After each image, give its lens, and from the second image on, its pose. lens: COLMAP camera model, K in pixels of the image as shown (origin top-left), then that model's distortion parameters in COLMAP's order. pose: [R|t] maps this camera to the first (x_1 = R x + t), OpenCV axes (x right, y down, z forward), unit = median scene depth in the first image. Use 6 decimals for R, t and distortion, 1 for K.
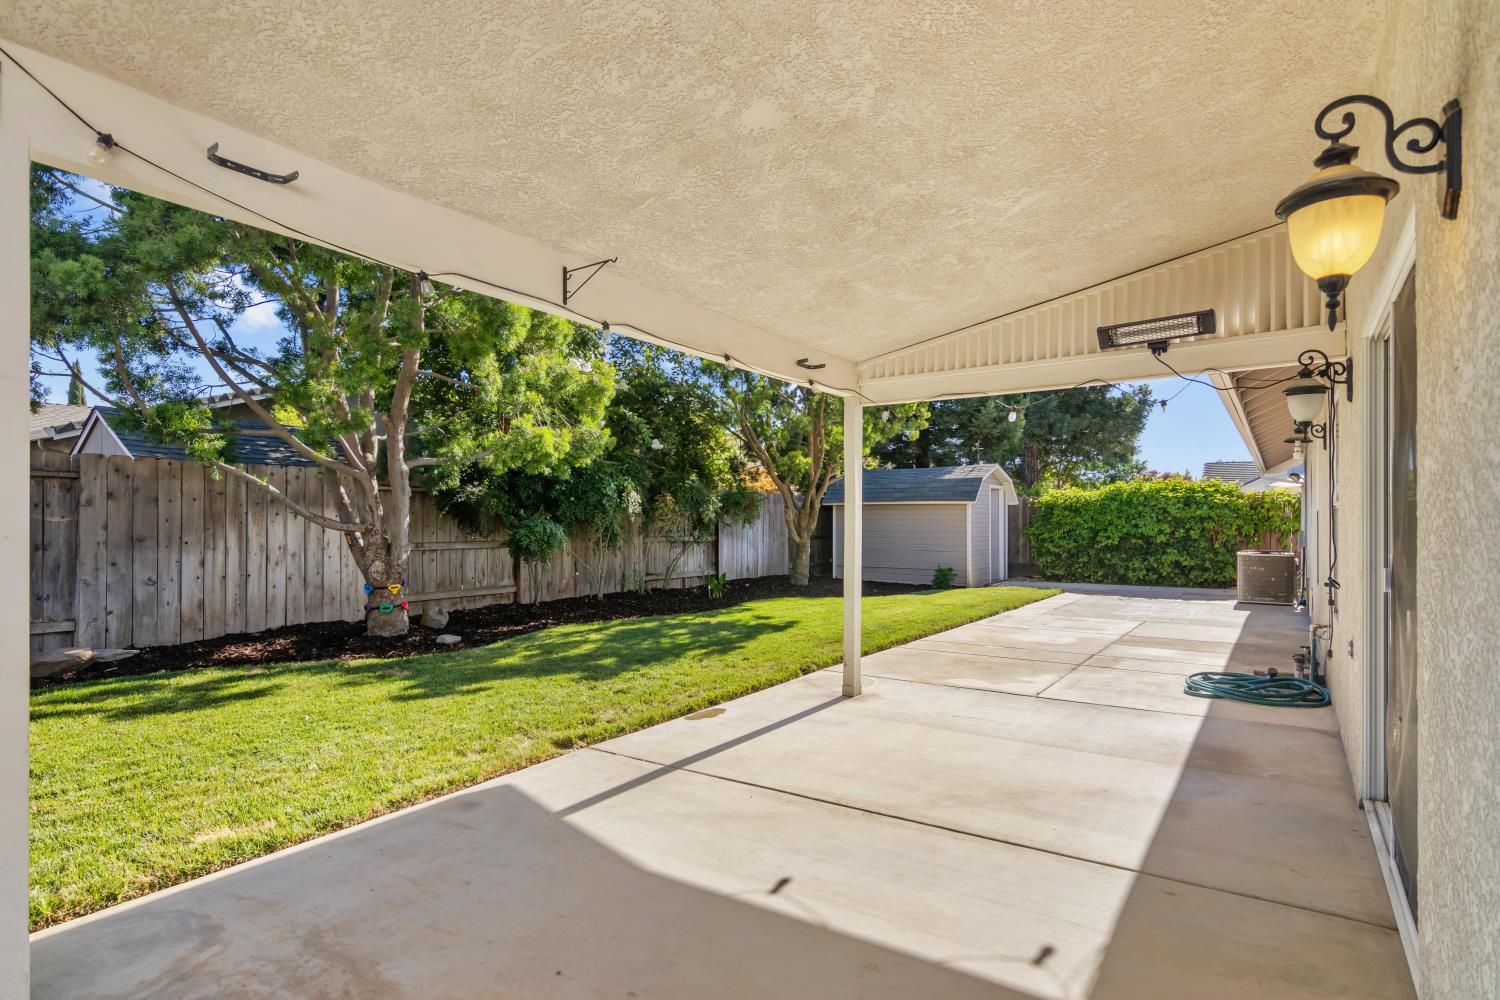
lens RADIAL K [[769.5, 0, 754.5], [0, 769.5, 510.3], [0, 0, 1]] dist [0.003965, -0.004238]
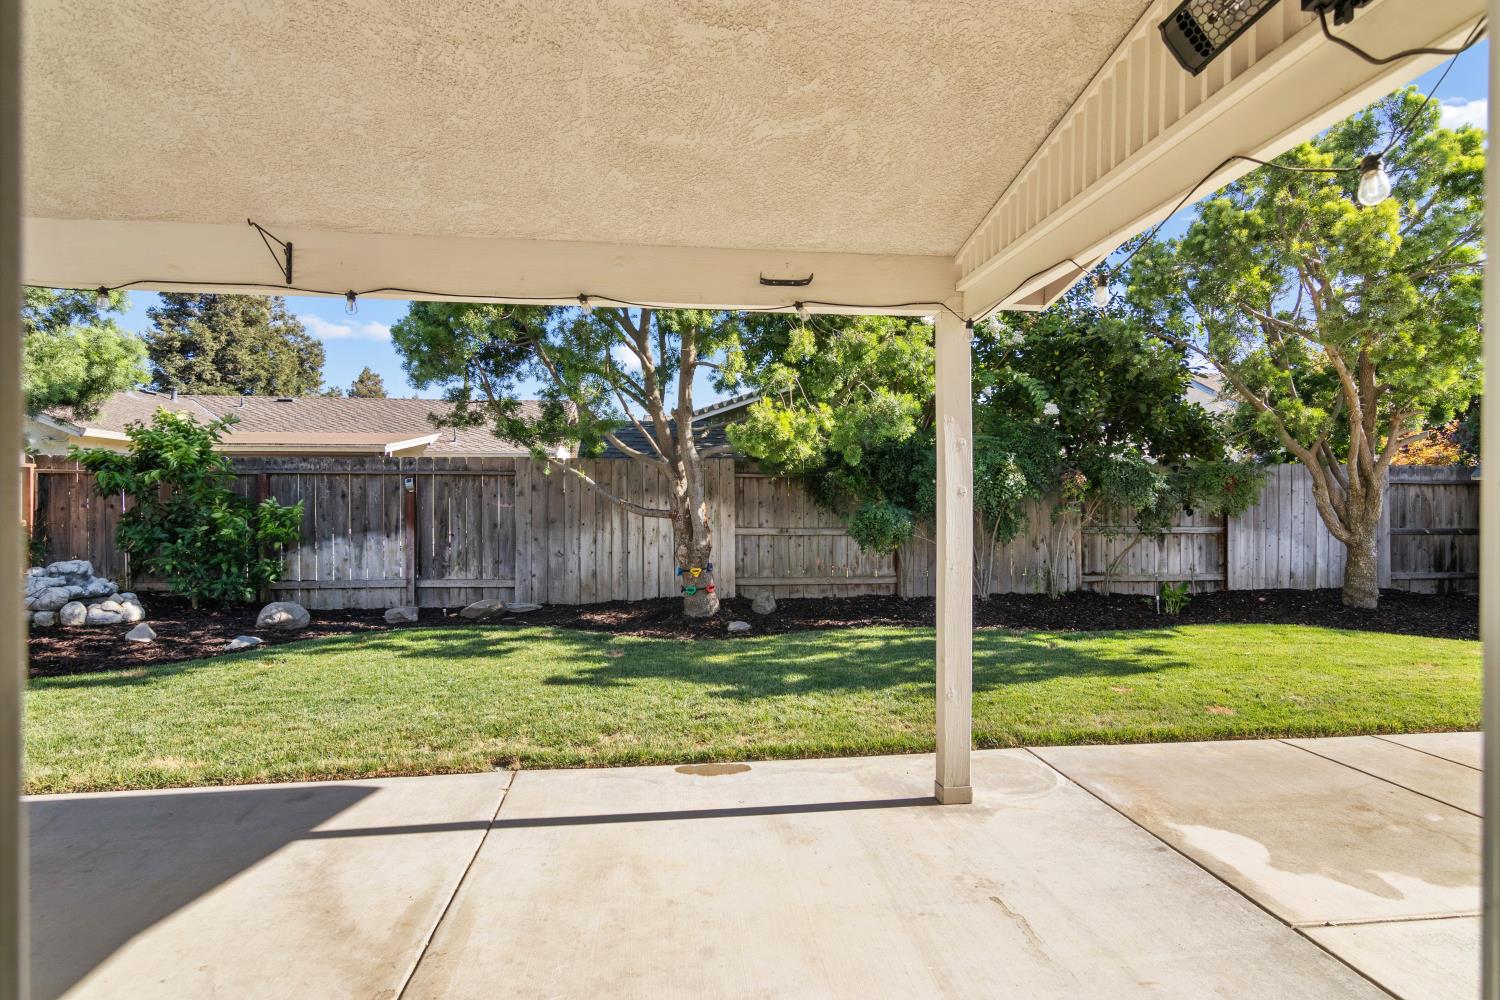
lens RADIAL K [[769.5, 0, 748.3], [0, 769.5, 499.8], [0, 0, 1]] dist [0.003965, -0.004238]
pose [[0.660737, -0.001014, -0.750617, 0.374597], [0.011443, 0.999896, 0.008722, -0.005190], [0.750530, -0.014352, 0.660680, 0.372826]]
